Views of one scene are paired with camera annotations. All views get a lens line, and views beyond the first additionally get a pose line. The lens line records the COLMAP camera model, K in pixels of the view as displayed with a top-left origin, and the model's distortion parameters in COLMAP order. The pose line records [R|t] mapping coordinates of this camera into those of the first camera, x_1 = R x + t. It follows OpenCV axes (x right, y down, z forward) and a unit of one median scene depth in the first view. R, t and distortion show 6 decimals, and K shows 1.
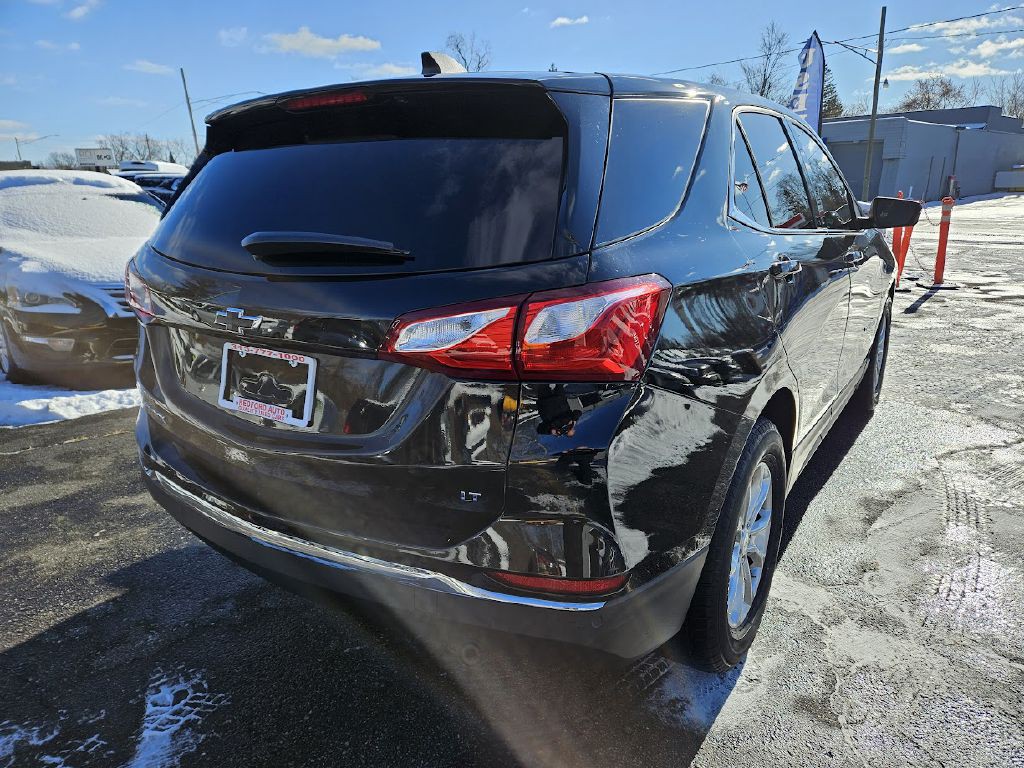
lens RADIAL K [[679.2, 0, 510.4], [0, 679.2, 390.1], [0, 0, 1]] dist [0.061276, -0.047026]
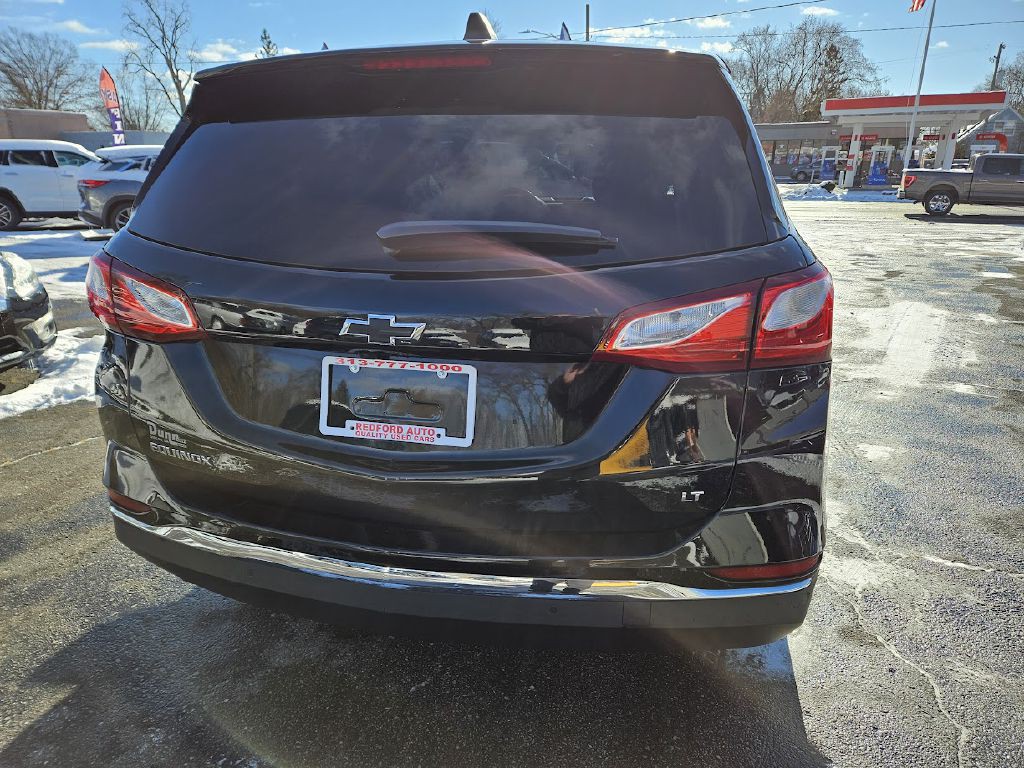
lens RADIAL K [[679.2, 0, 506.3], [0, 679.2, 392.1], [0, 0, 1]] dist [0.061276, -0.047026]
pose [[0.932143, -0.100311, 0.347918, -0.444733], [0.089732, 0.994883, 0.046431, -0.040620], [-0.350795, -0.012061, 0.936374, 0.140646]]
